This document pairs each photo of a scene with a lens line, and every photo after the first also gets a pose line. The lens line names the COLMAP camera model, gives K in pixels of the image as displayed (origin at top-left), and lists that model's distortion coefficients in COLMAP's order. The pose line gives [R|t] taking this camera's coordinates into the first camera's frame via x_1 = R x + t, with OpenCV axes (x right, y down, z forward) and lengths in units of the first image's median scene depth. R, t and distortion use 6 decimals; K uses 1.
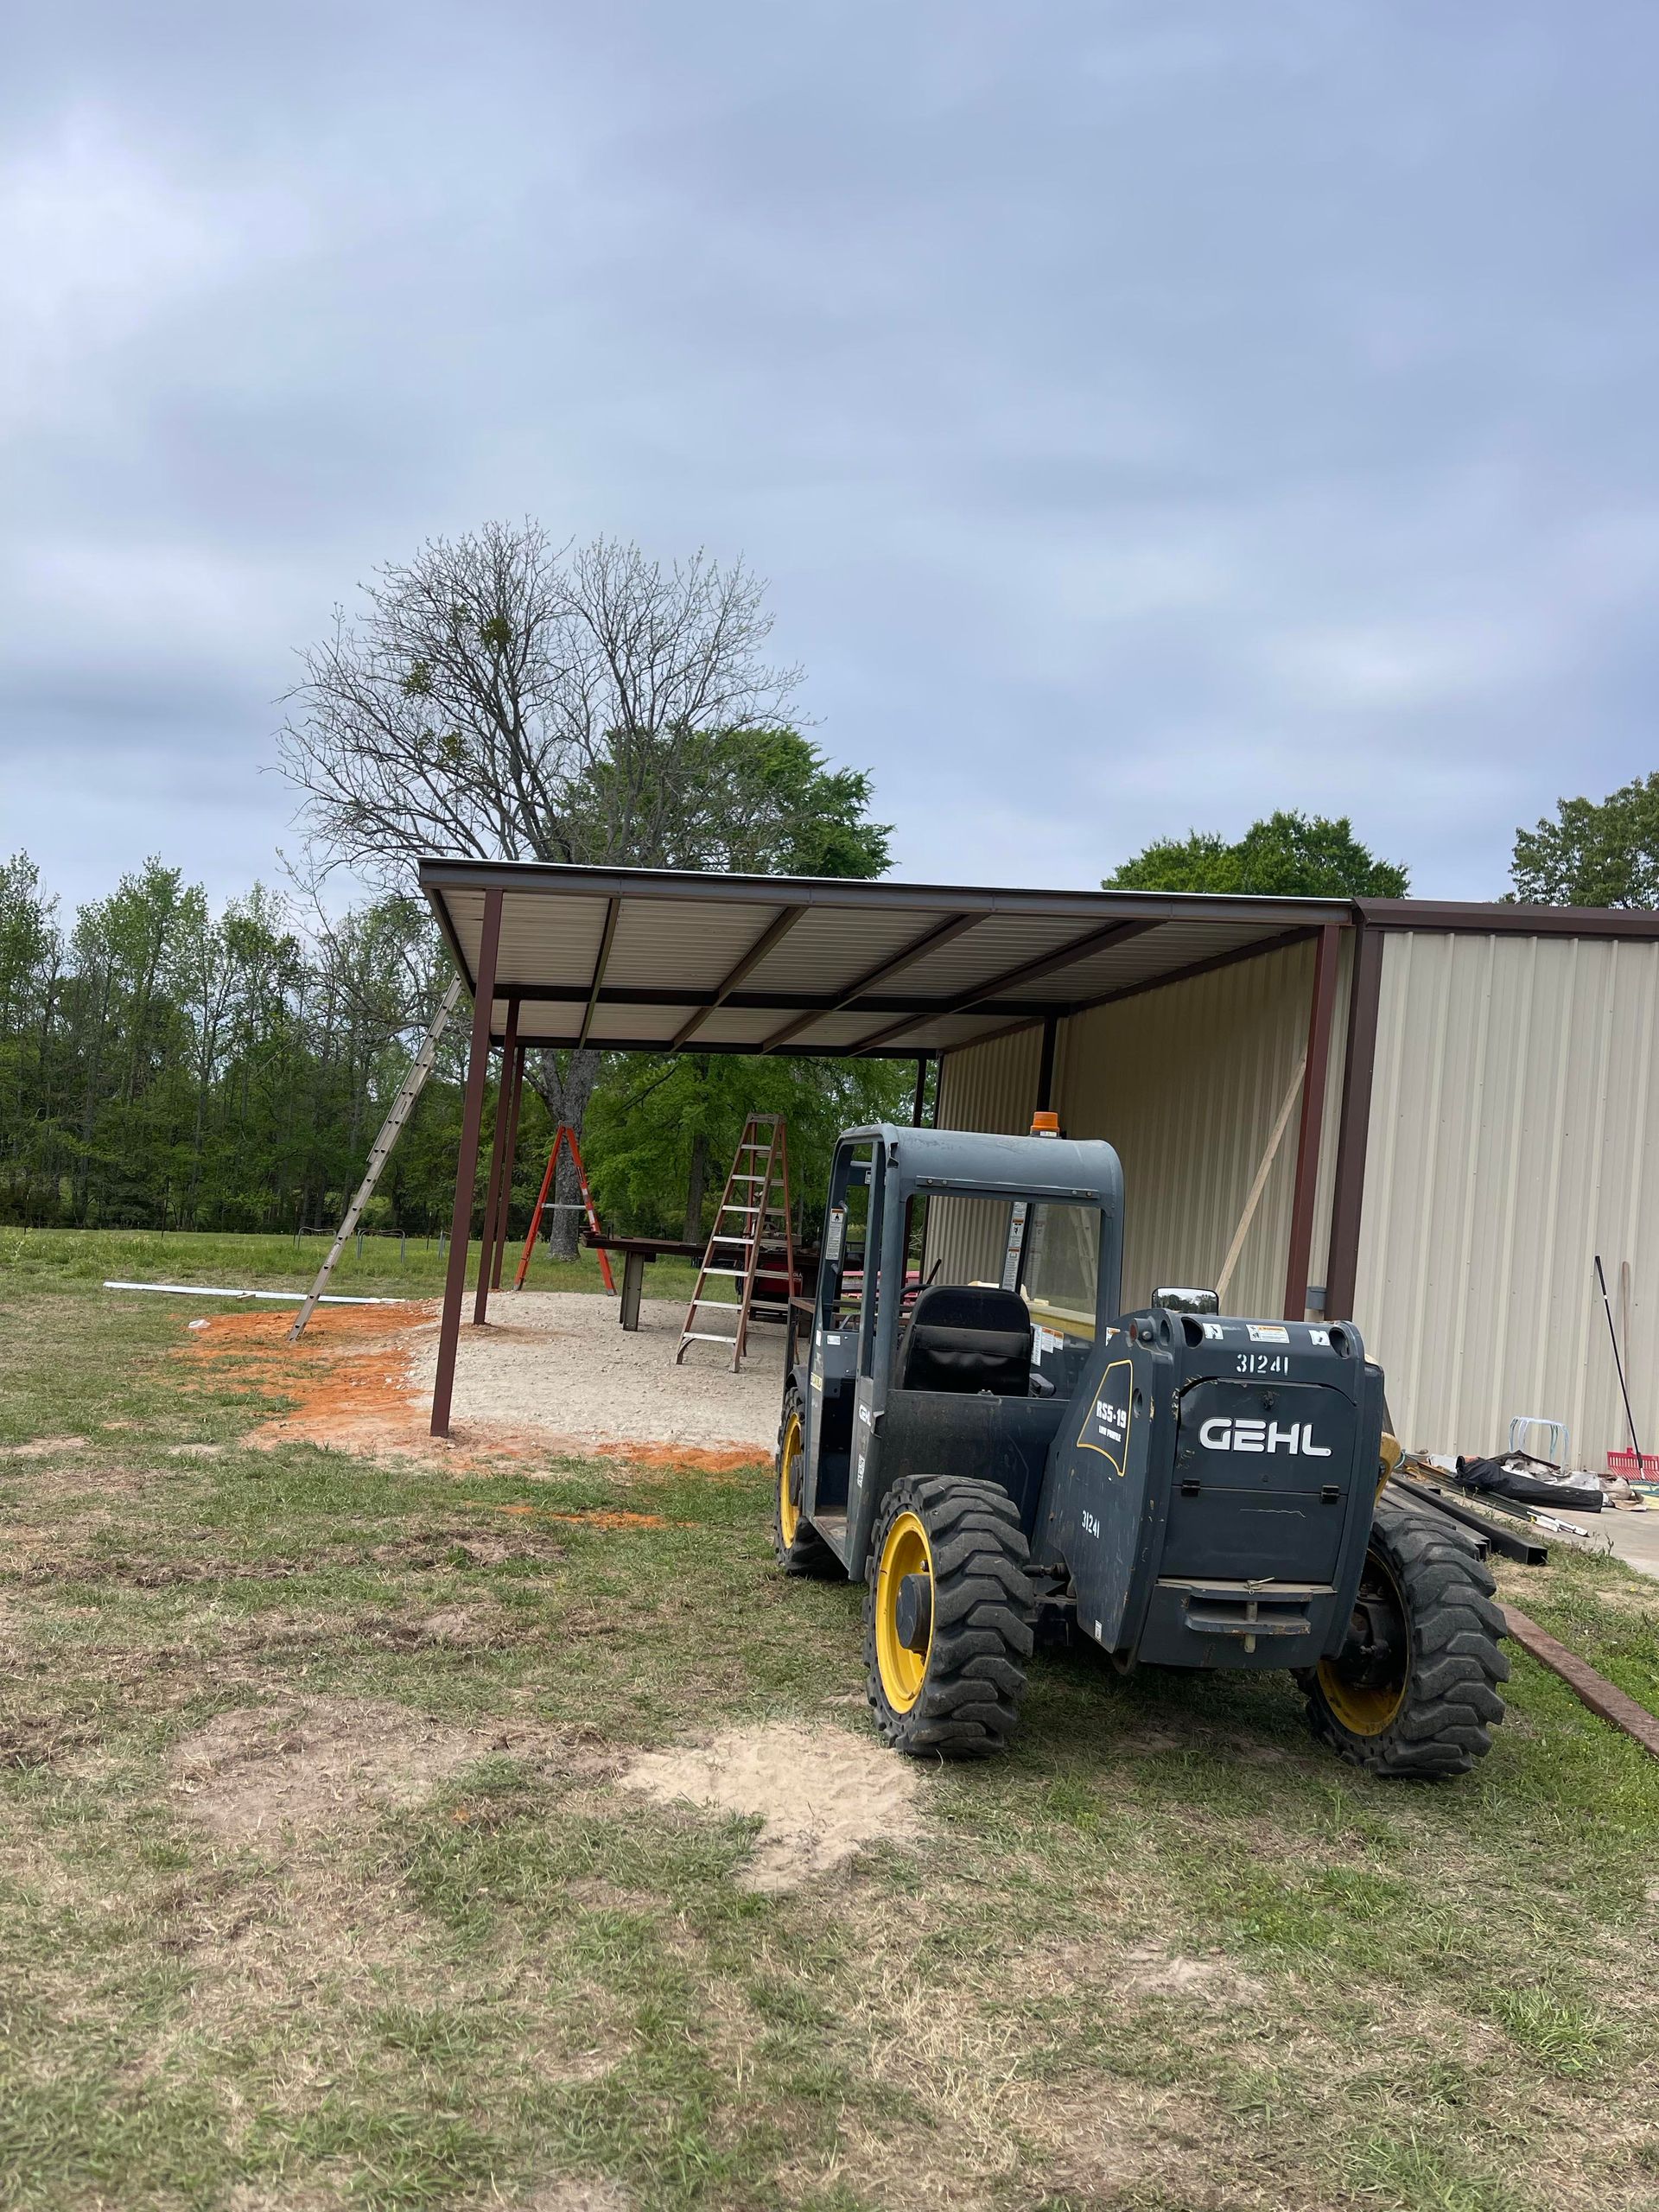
lens RADIAL K [[1926.4, 0, 829.5], [0, 1926.4, 1106.0], [0, 0, 1]] dist [0.076085, -0.003725]
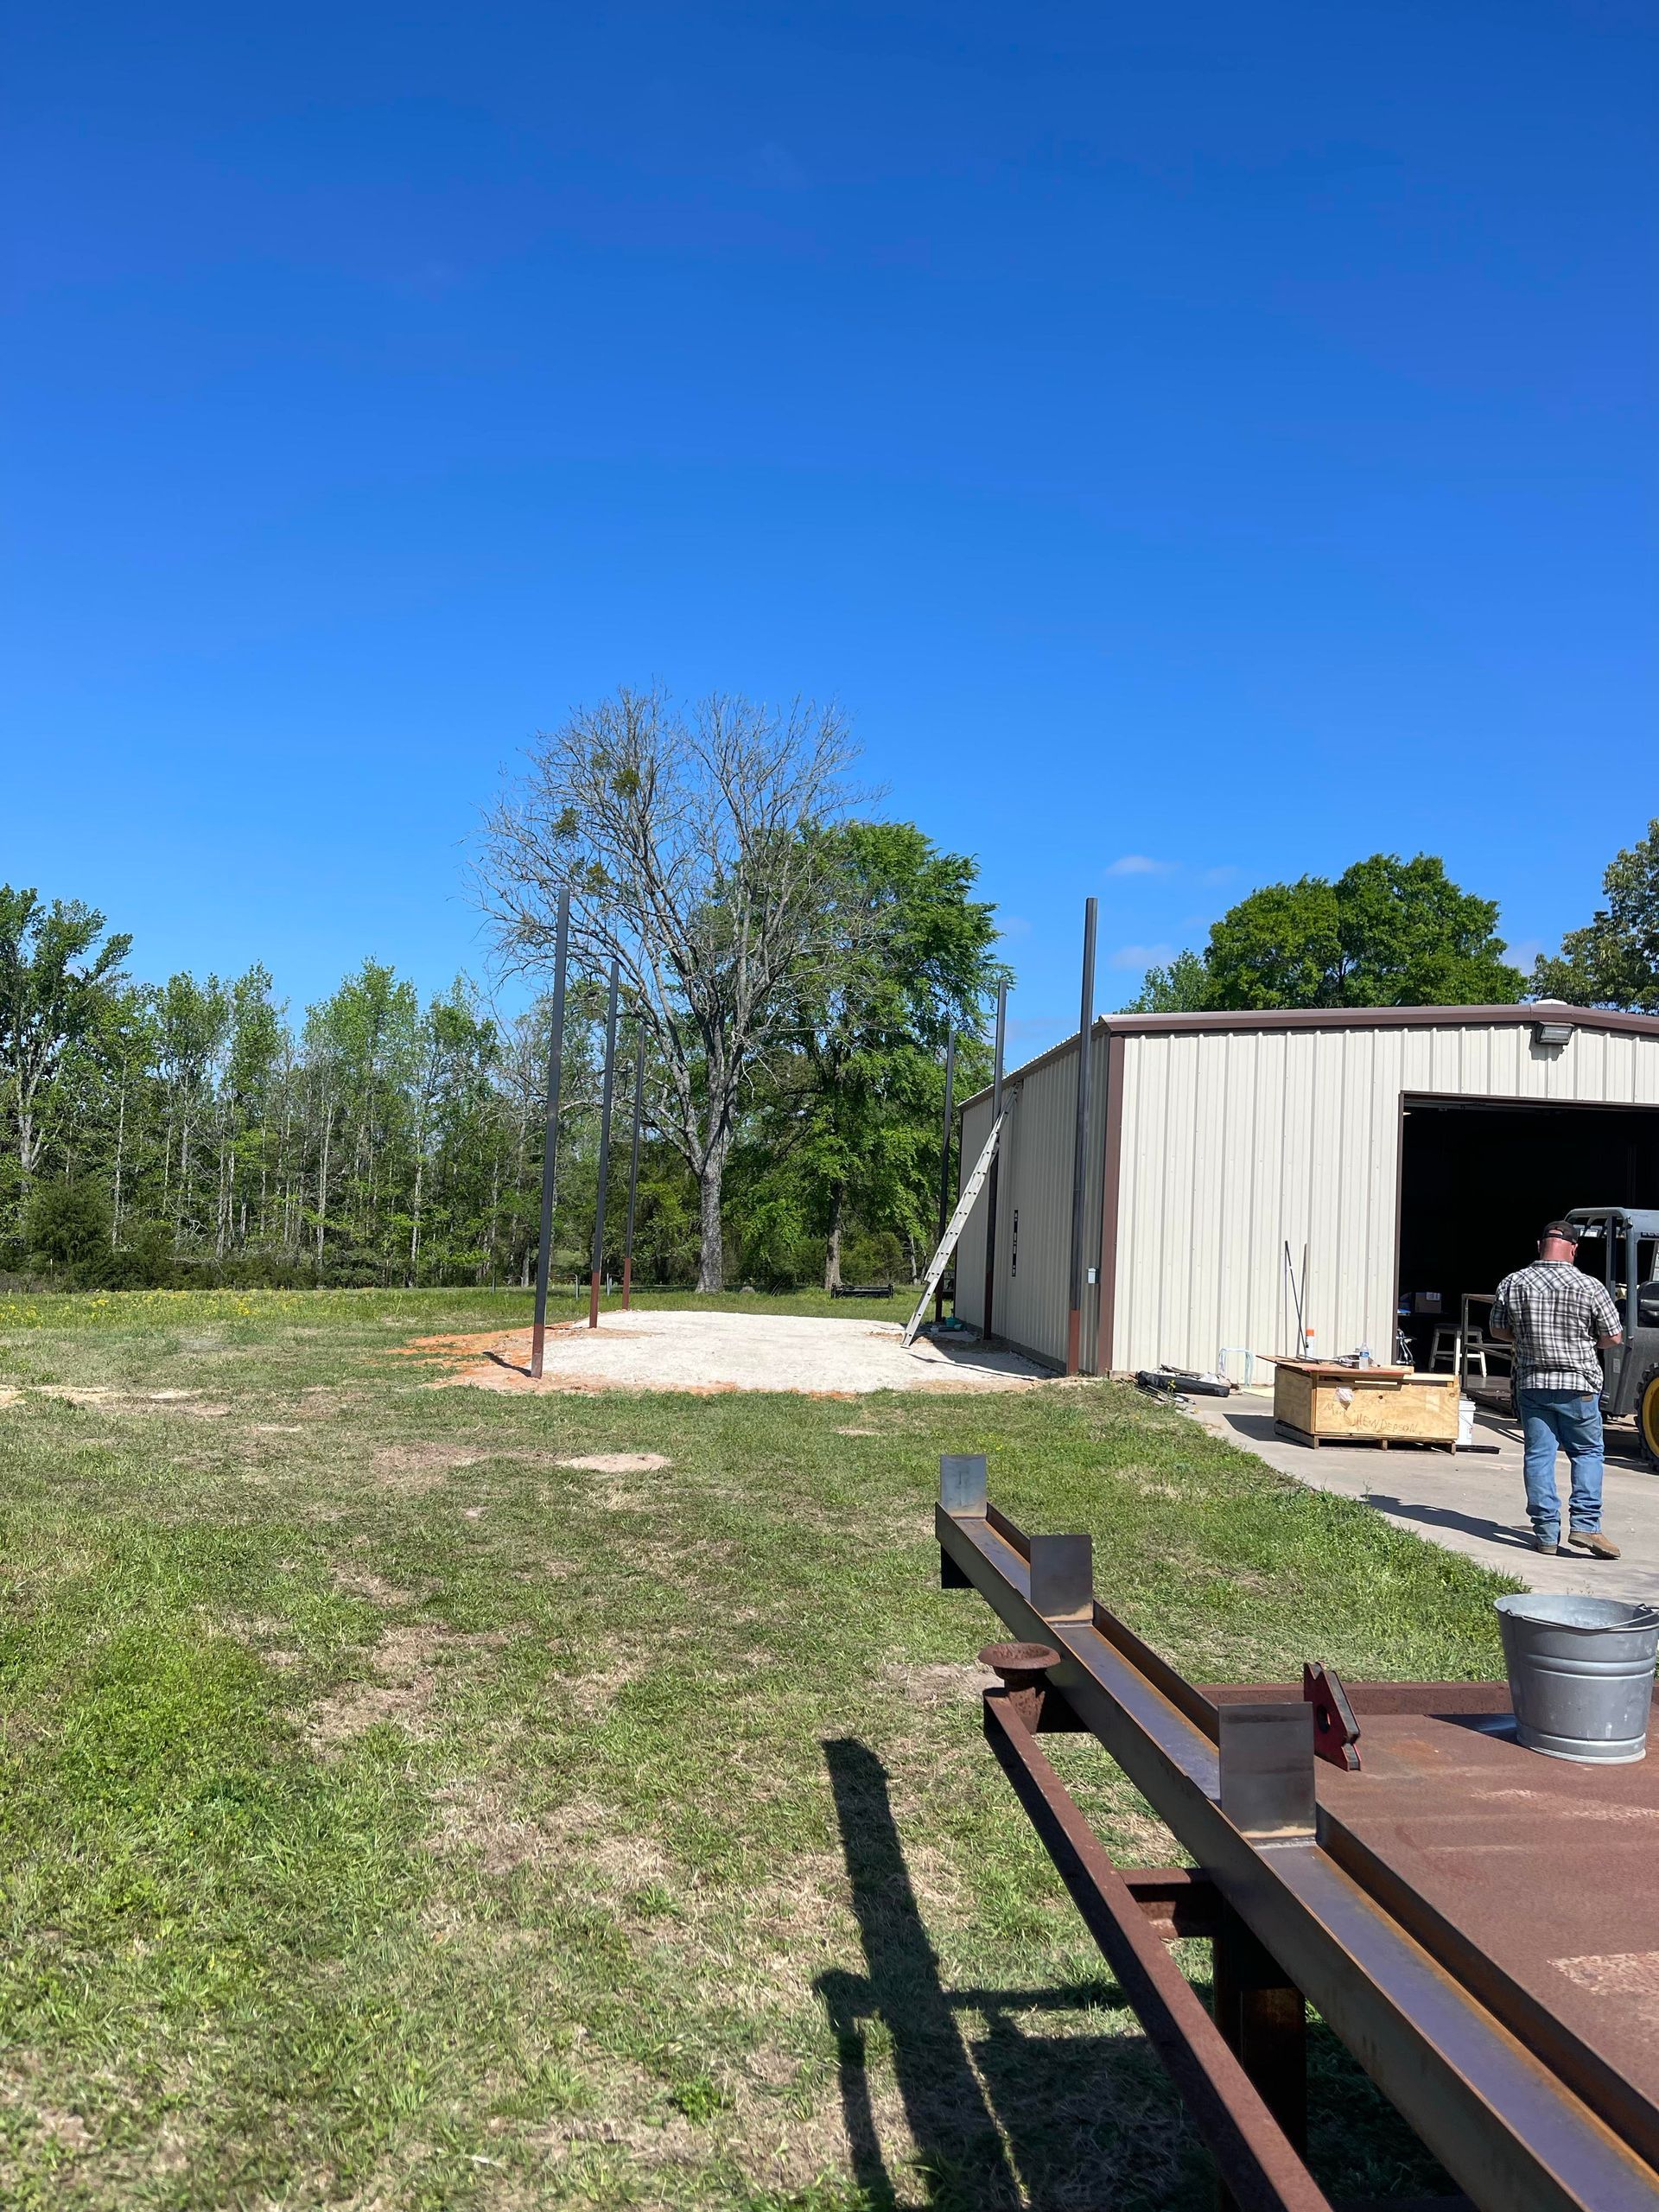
lens RADIAL K [[1926.4, 0, 829.5], [0, 1926.4, 1106.0], [0, 0, 1]] dist [0.076085, -0.003725]
pose [[0.992892, -0.054474, -0.105816, 0.067125], [0.052163, 0.998338, -0.024488, -0.002833], [0.106974, 0.018794, 0.994084, -0.177615]]
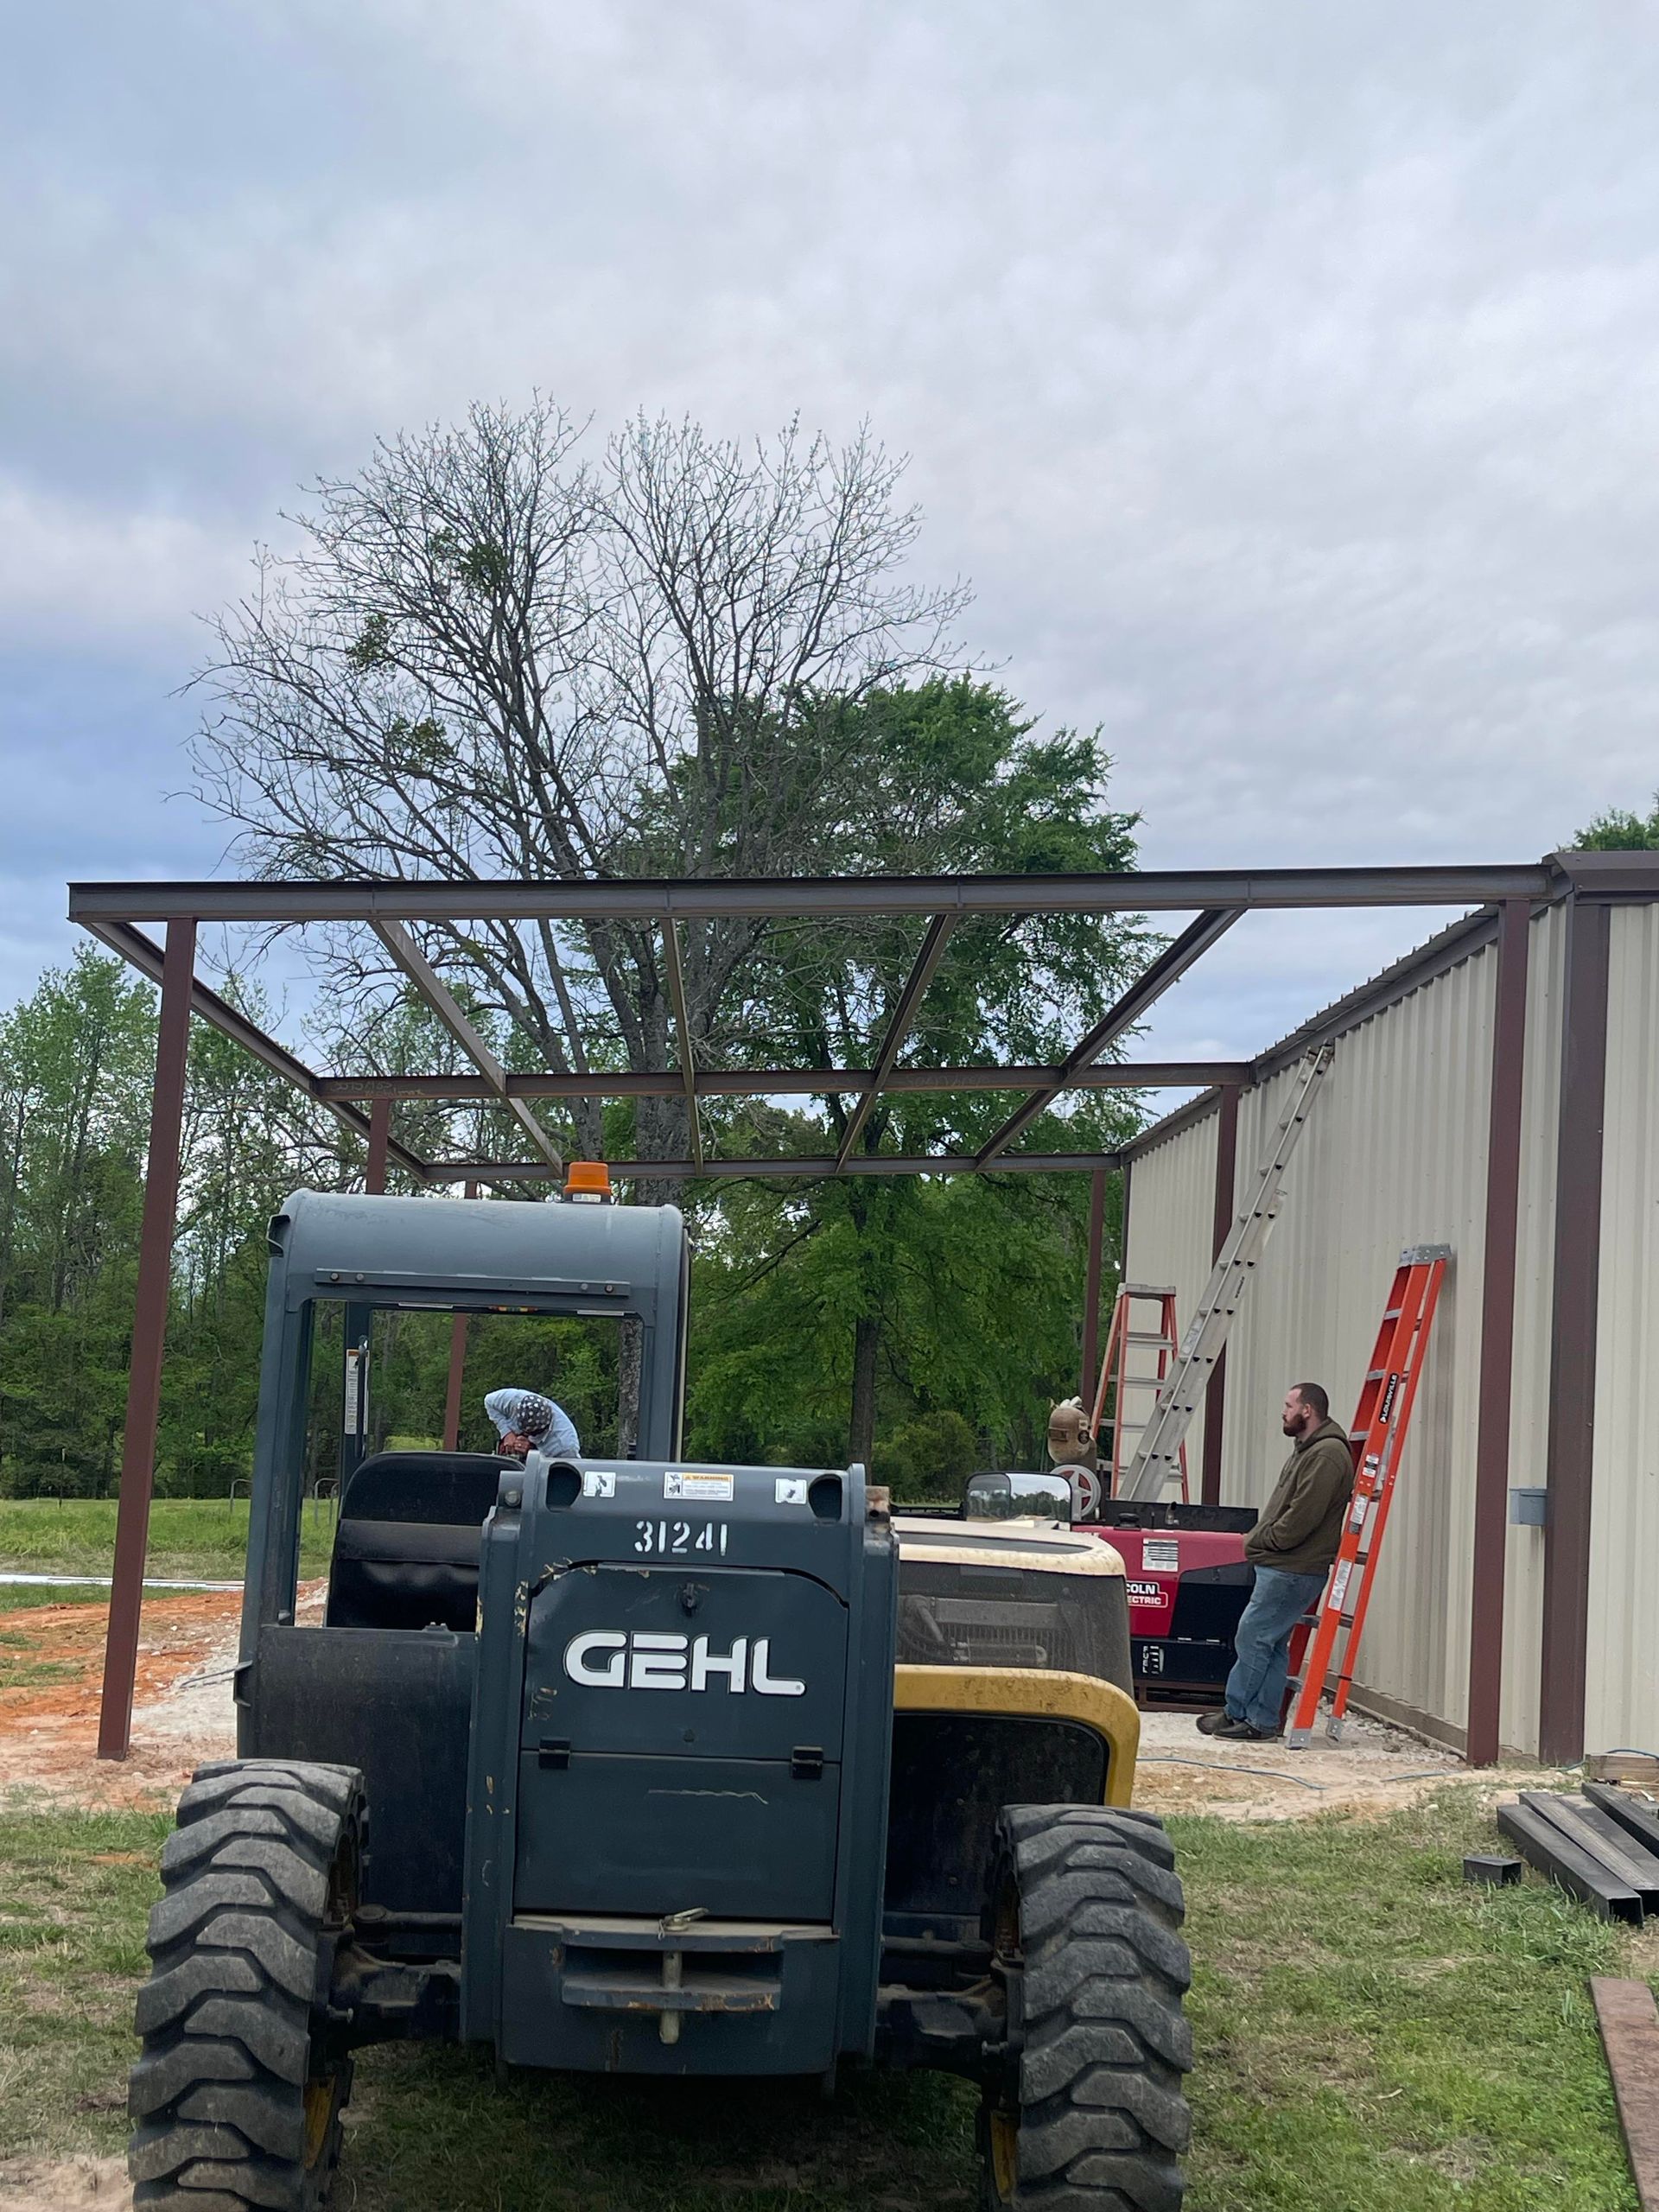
lens RADIAL K [[2976.9, 0, 691.5], [0, 2976.9, 1050.6], [0, 0, 1]] dist [0.403345, -1.683492]
pose [[0.986649, -0.051567, -0.154483, 0.044761], [0.039278, 0.995893, -0.081576, 0.007095], [0.158055, 0.074420, 0.984622, 0.009532]]
